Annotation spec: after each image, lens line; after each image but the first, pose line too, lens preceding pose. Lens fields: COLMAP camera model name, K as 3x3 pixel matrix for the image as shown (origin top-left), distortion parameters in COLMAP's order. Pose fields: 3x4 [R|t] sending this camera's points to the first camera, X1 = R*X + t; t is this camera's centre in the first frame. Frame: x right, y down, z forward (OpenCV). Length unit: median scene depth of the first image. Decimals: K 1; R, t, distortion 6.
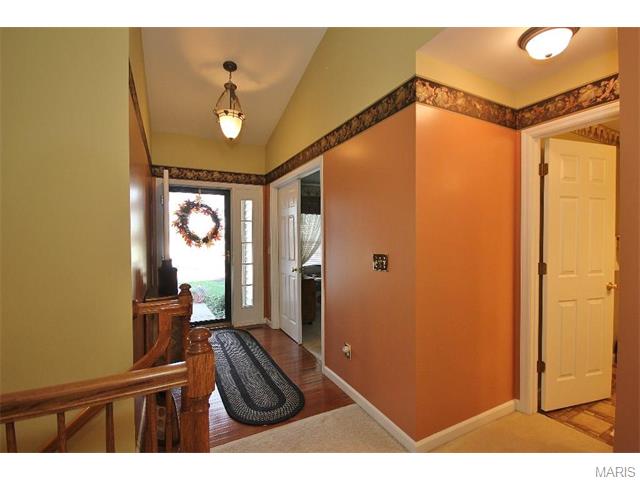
lens RADIAL K [[297.3, 0, 319.7], [0, 297.3, 240.3], [0, 0, 1]] dist [-0.001334, -0.002042]
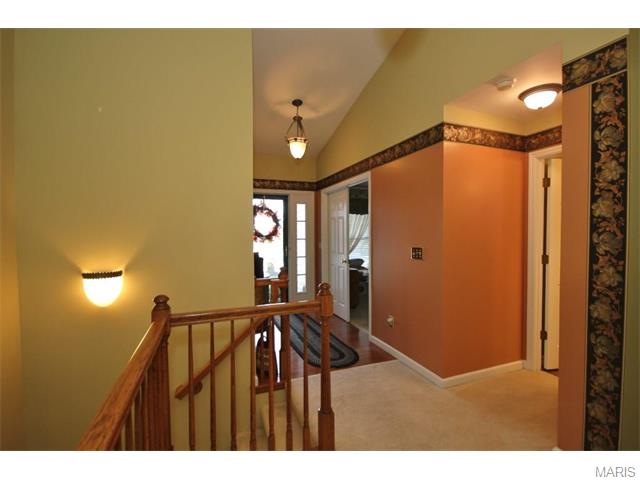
lens RADIAL K [[297.3, 0, 321.8], [0, 297.3, 240.6], [0, 0, 1]] dist [-0.001334, -0.002042]
pose [[0.995162, 0.000714, -0.098244, -0.080713], [0.000560, 0.999916, 0.012941, -0.003067], [0.098245, -0.012933, 0.995078, -0.333493]]
